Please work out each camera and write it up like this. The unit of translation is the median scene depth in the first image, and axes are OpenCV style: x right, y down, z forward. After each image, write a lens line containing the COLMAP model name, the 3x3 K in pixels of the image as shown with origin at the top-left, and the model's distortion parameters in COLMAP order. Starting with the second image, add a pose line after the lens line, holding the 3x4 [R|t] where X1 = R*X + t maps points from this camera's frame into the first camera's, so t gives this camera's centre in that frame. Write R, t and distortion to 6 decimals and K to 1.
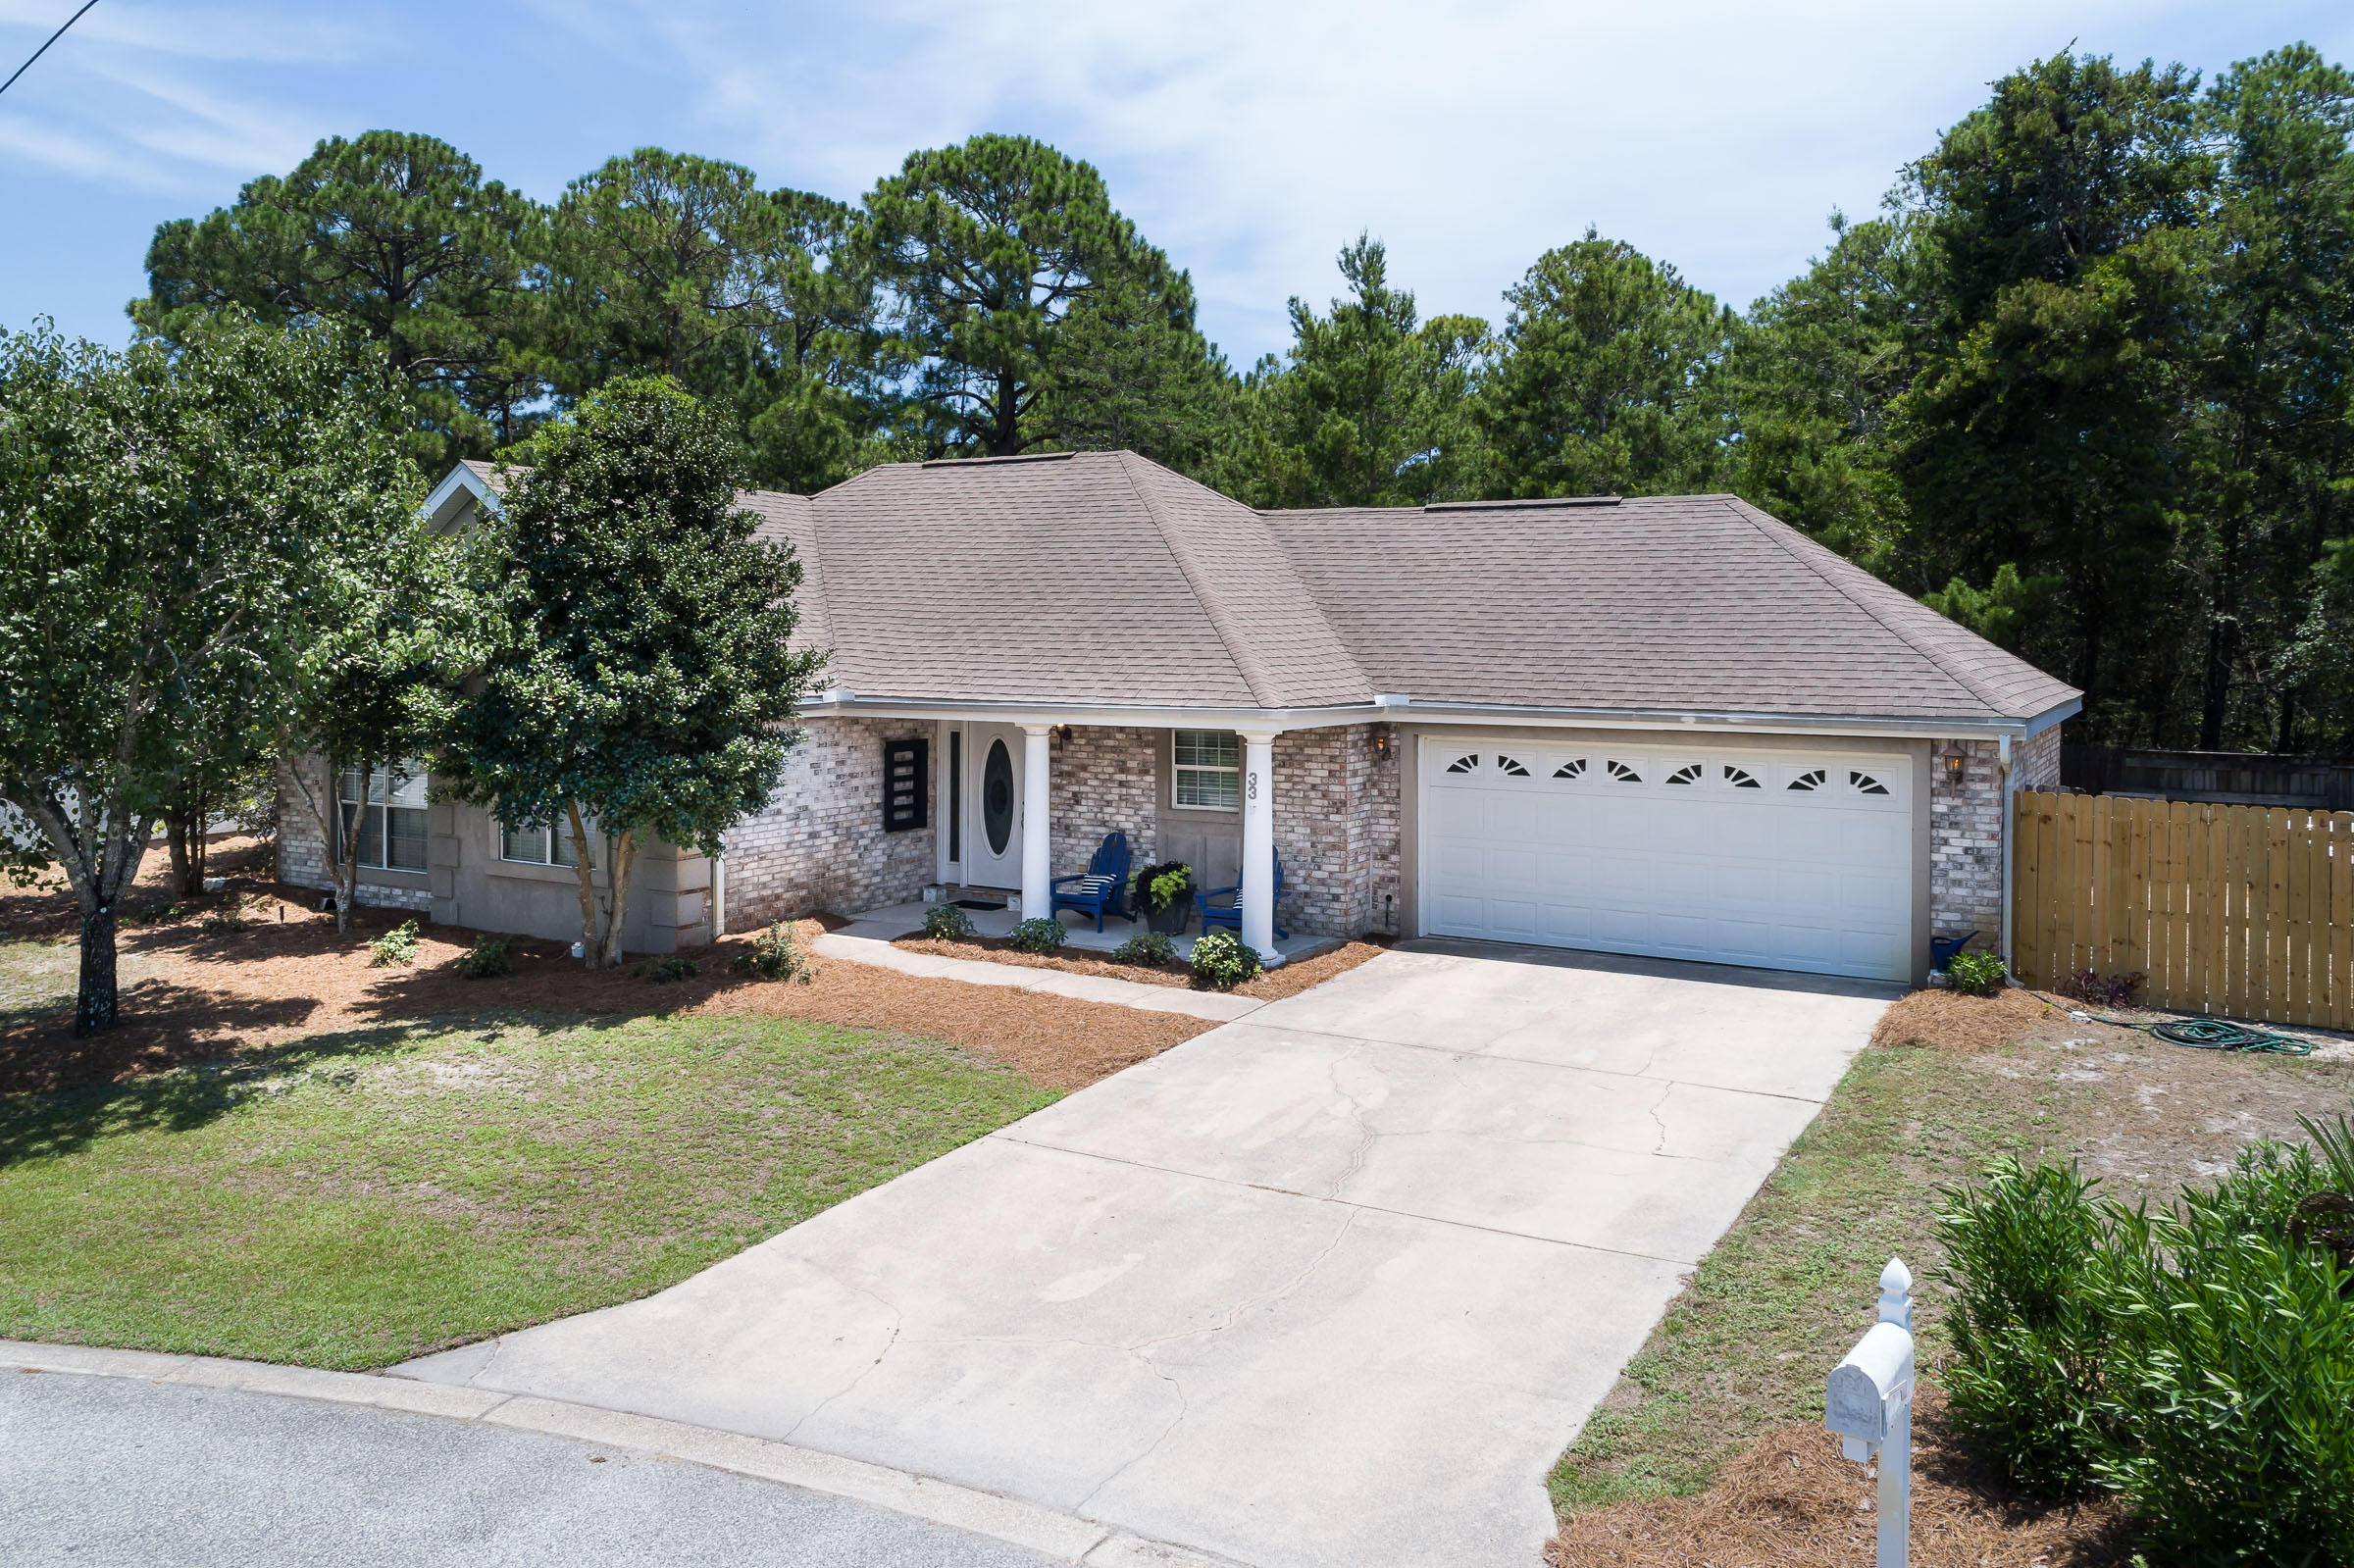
lens RADIAL K [[1764.5, 0, 1149.8], [0, 1764.5, 627.4], [0, 0, 1]] dist [0.001528, 0.003339]
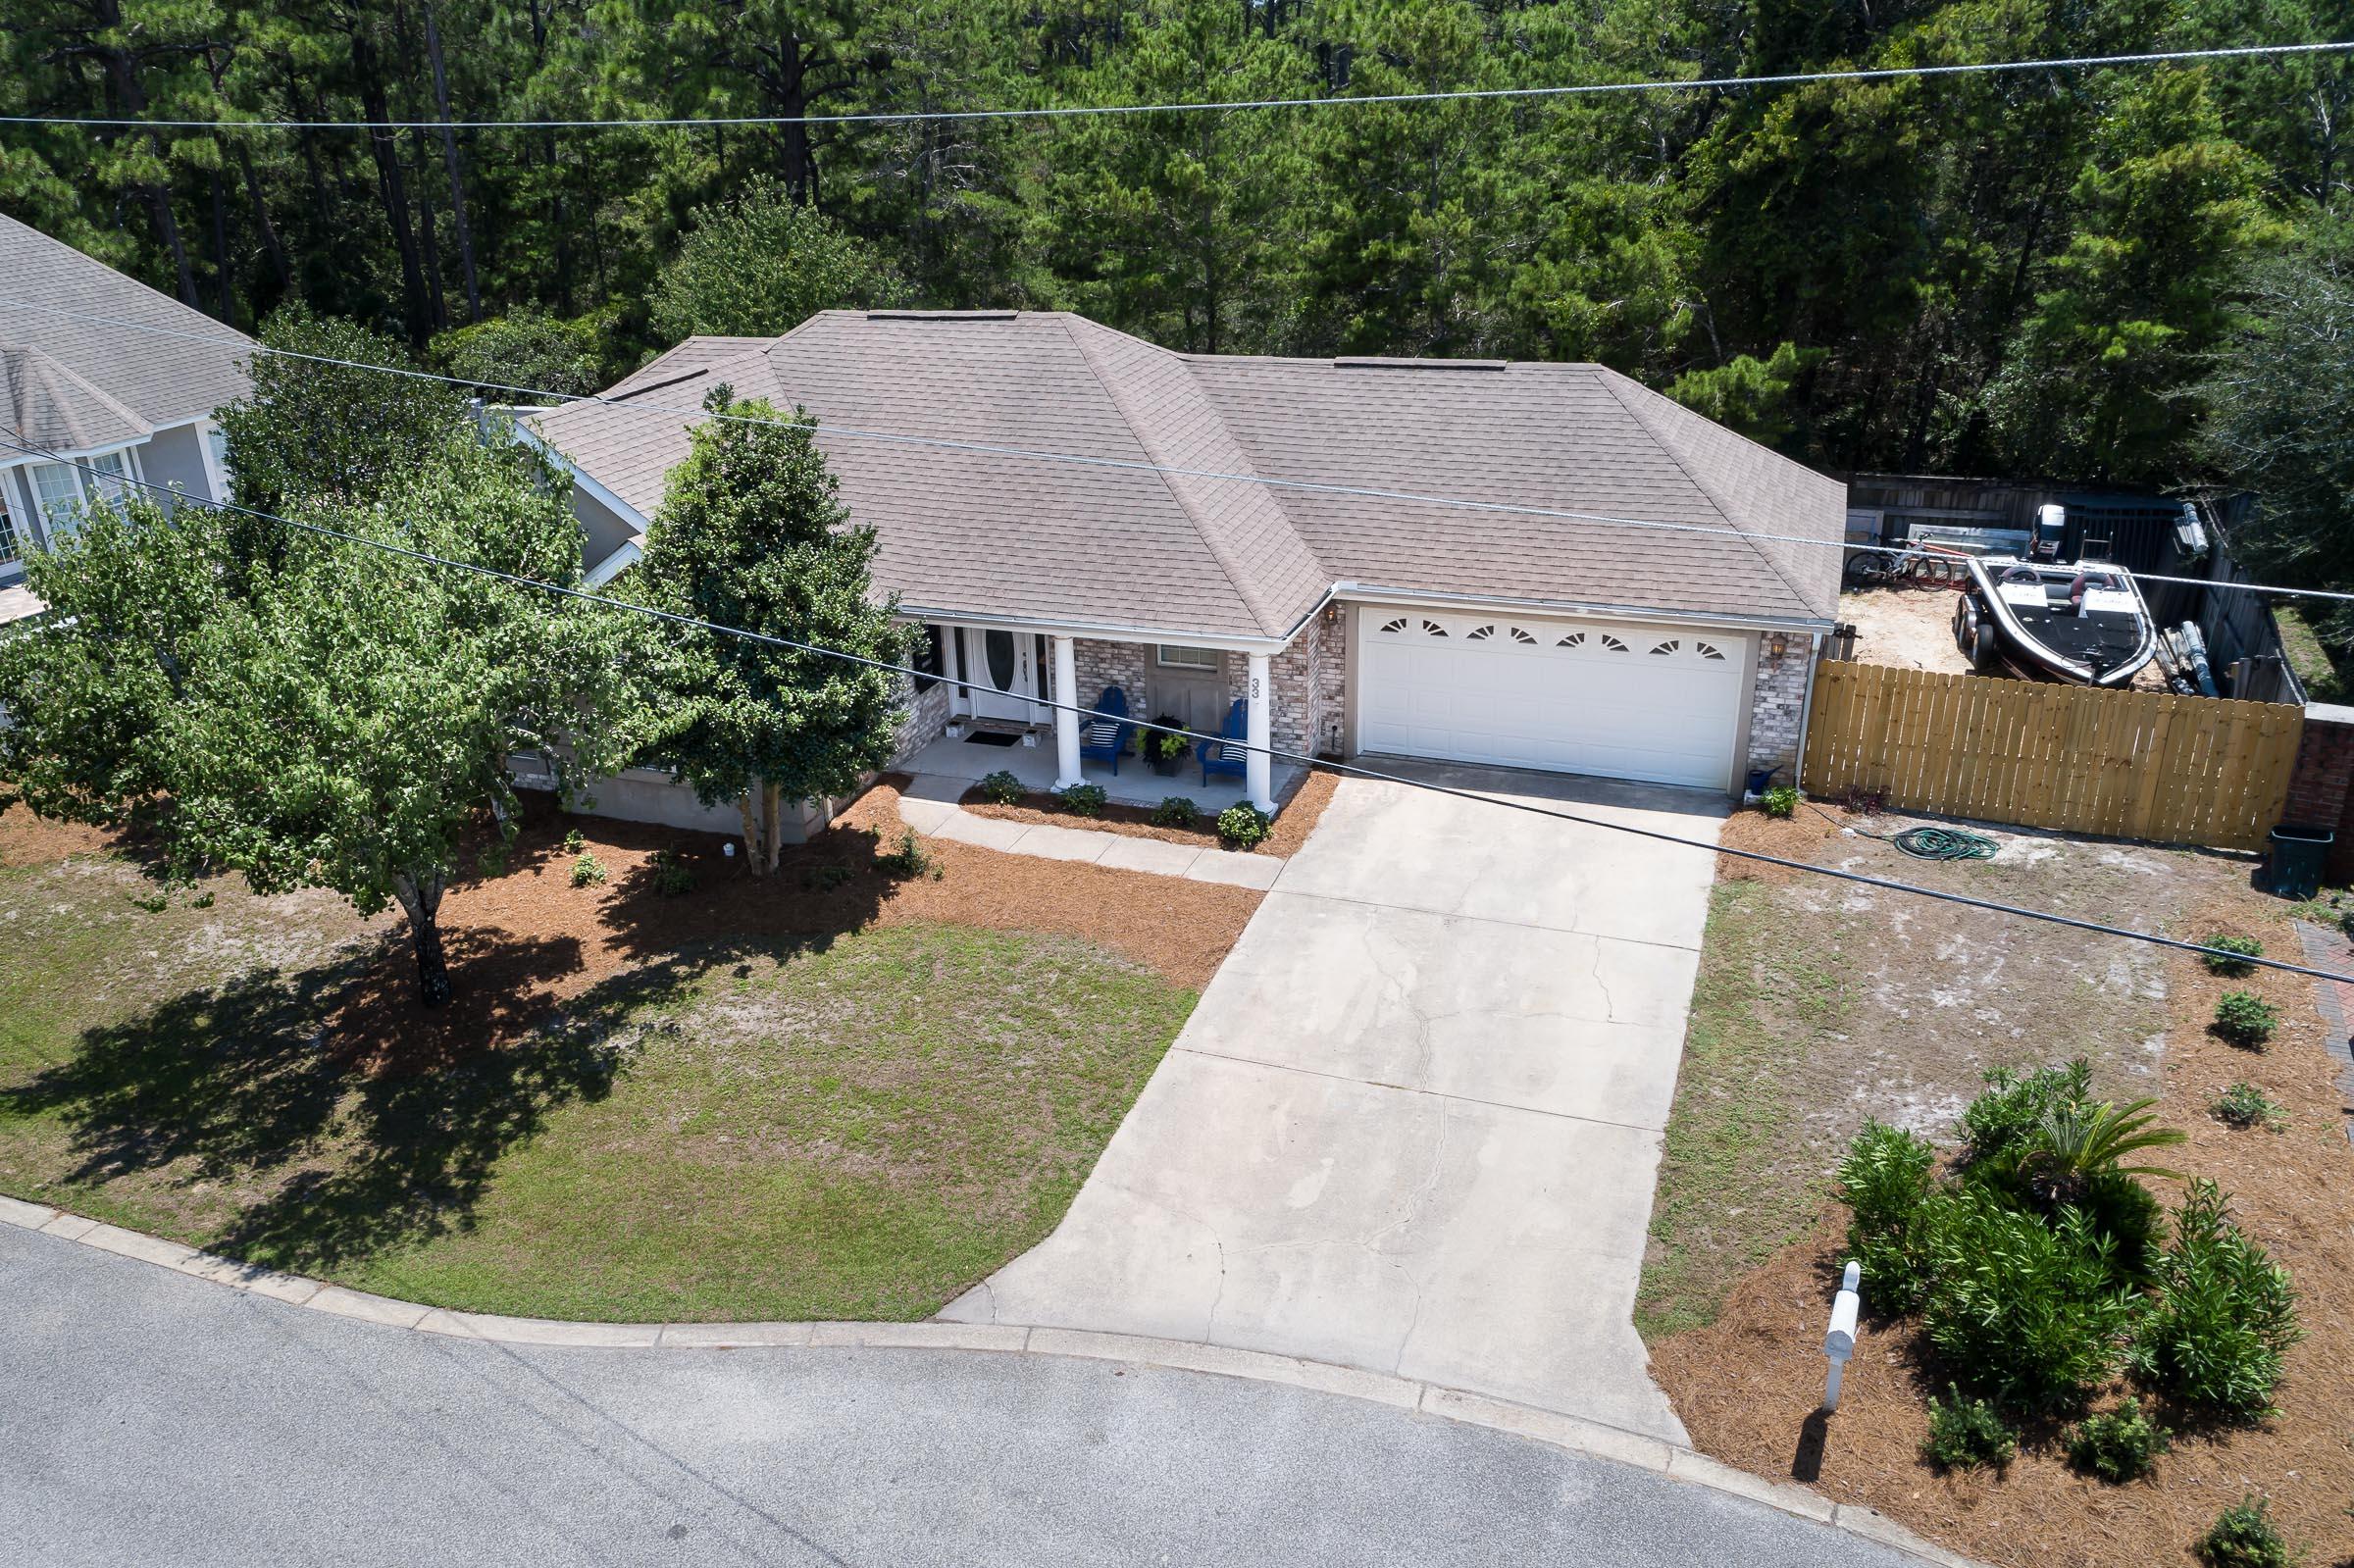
lens RADIAL K [[1760.3, 0, 1080.3], [0, 1760.3, 784.6], [0, 0, 1]] dist [0.008091, -0.003553]
pose [[0.987237, -0.099892, 0.124036, -0.250170], [0.043964, 0.919510, 0.390601, -0.376955], [-0.153070, -0.380163, 0.912166, -0.190777]]
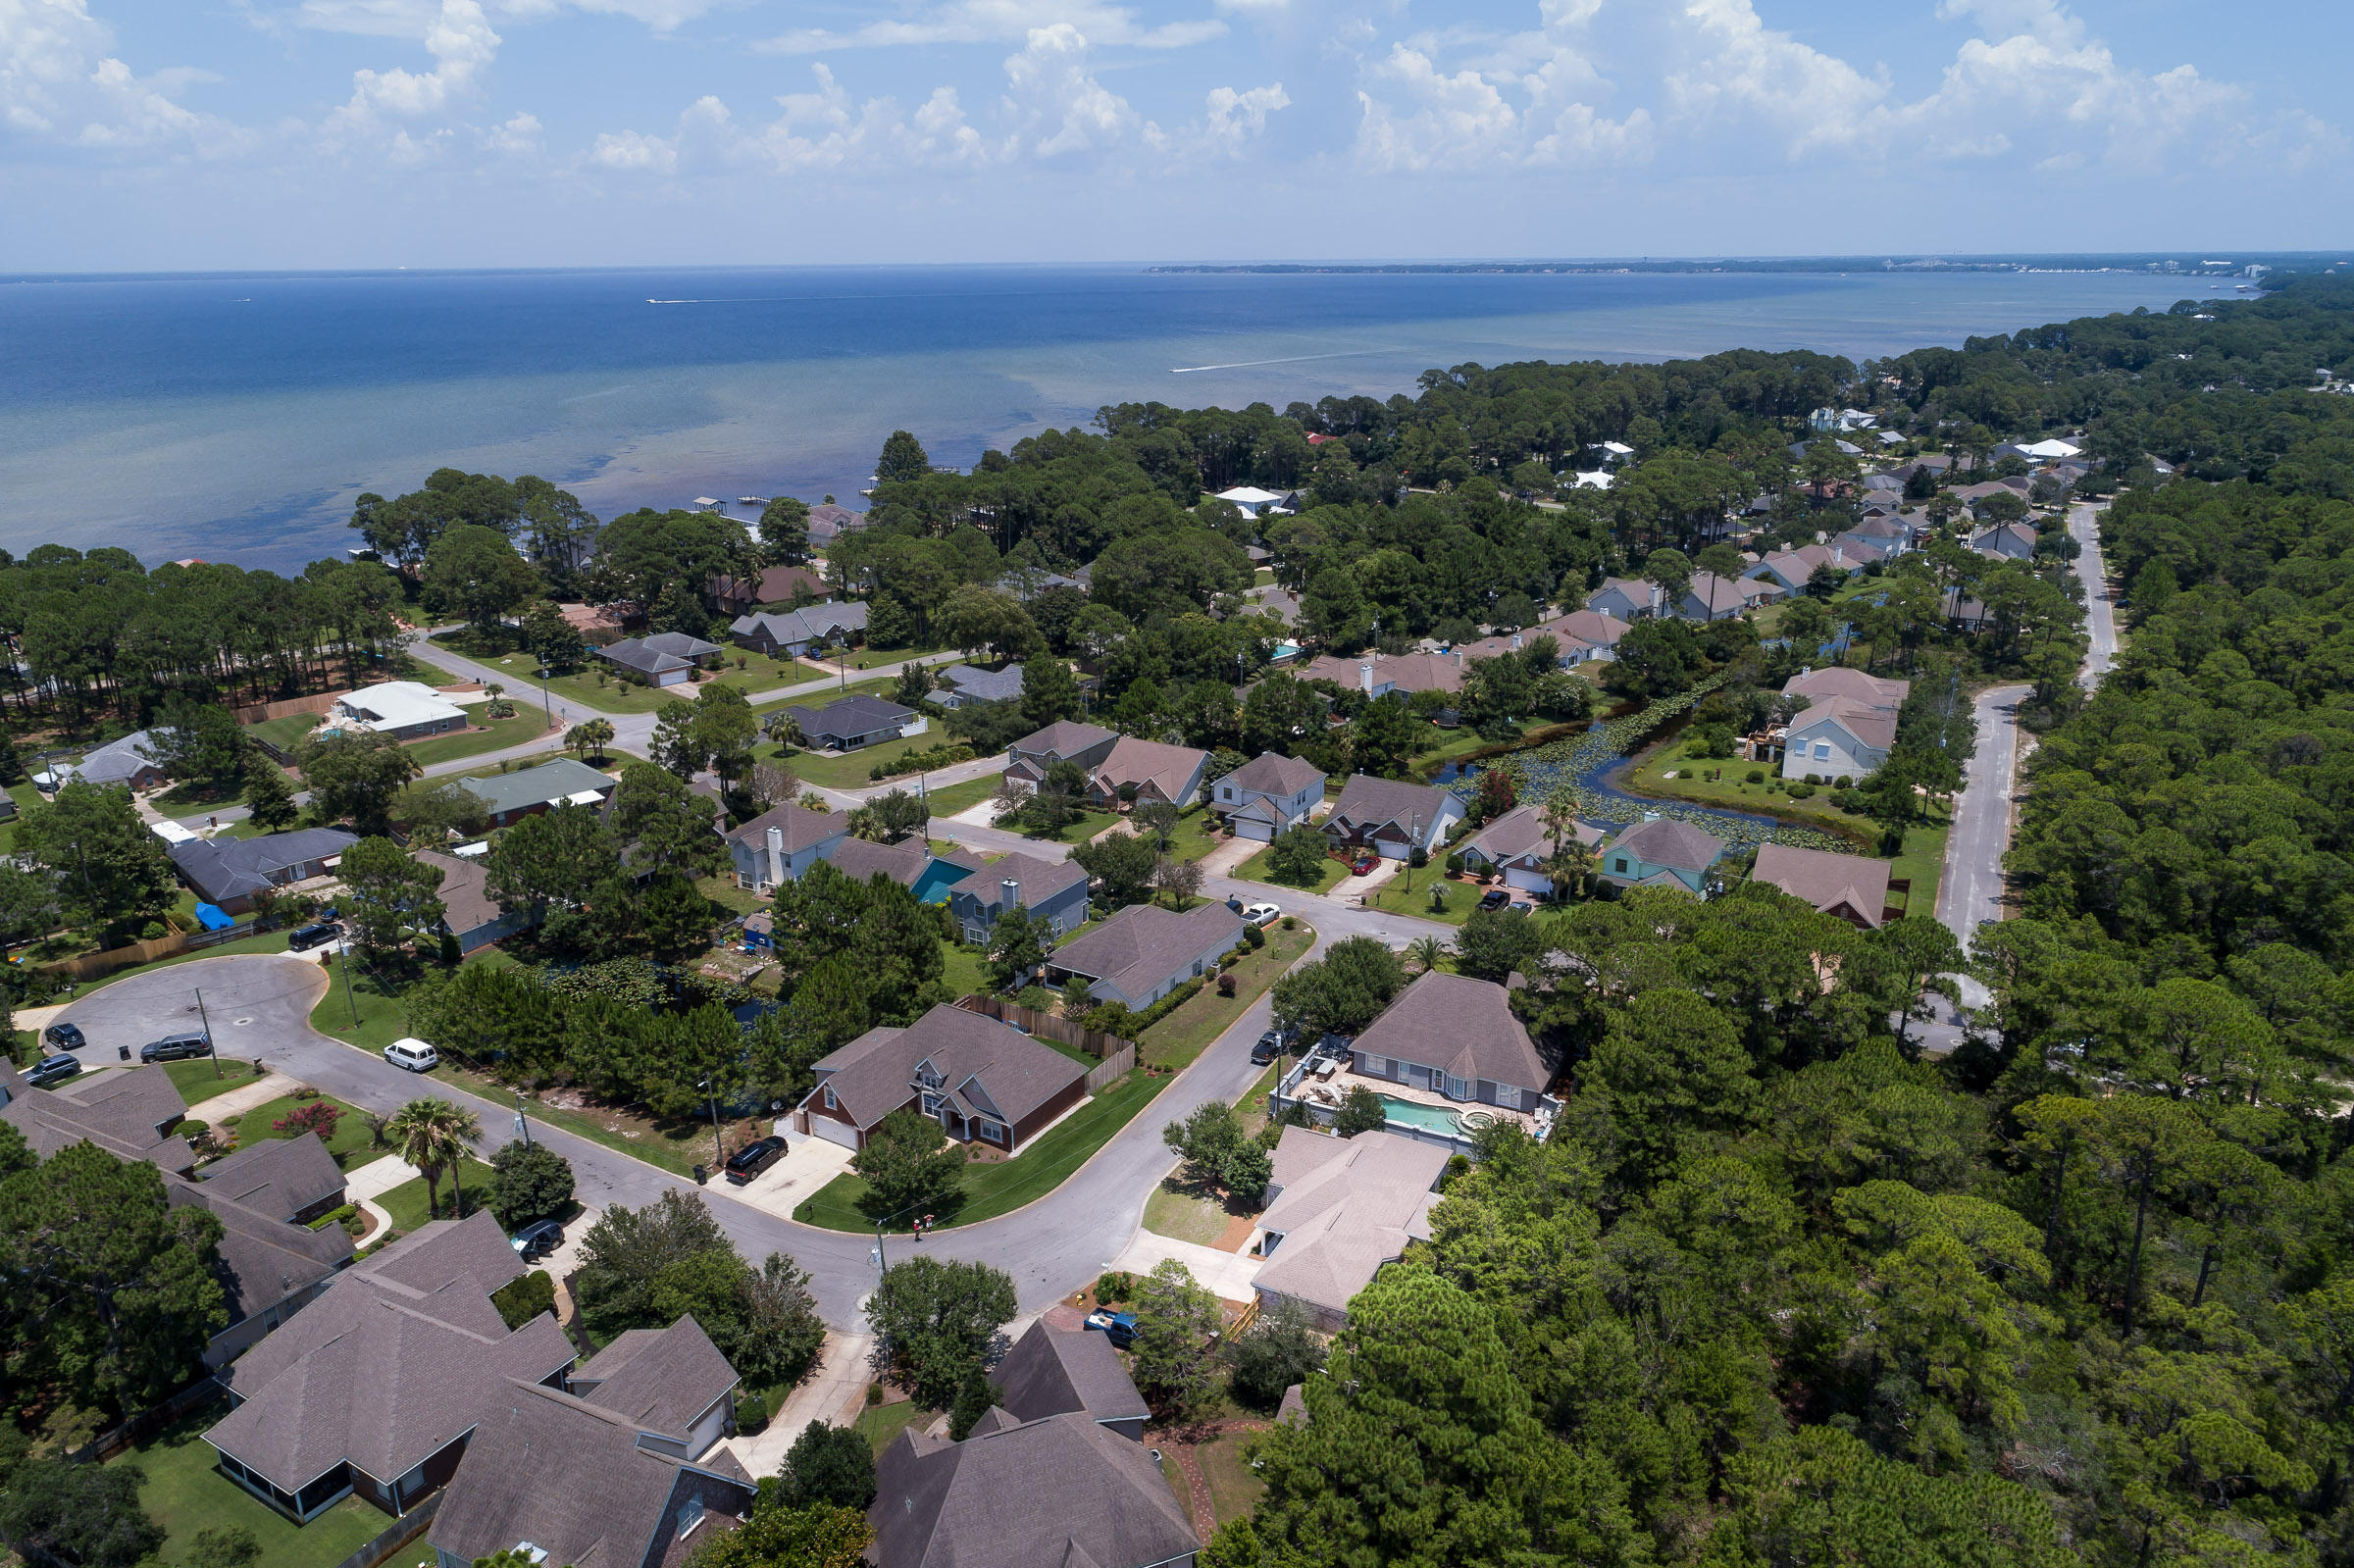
lens RADIAL K [[1595.4, 0, 1177.0], [0, 1595.4, 784.0], [0, 0, 1]] dist [-0.001981, 0.002524]
pose [[0.073258, 0.312453, -0.947104, 6.046540], [0.011947, 0.949313, 0.314106, -3.978760], [0.997241, -0.034325, 0.065812, 0.301919]]
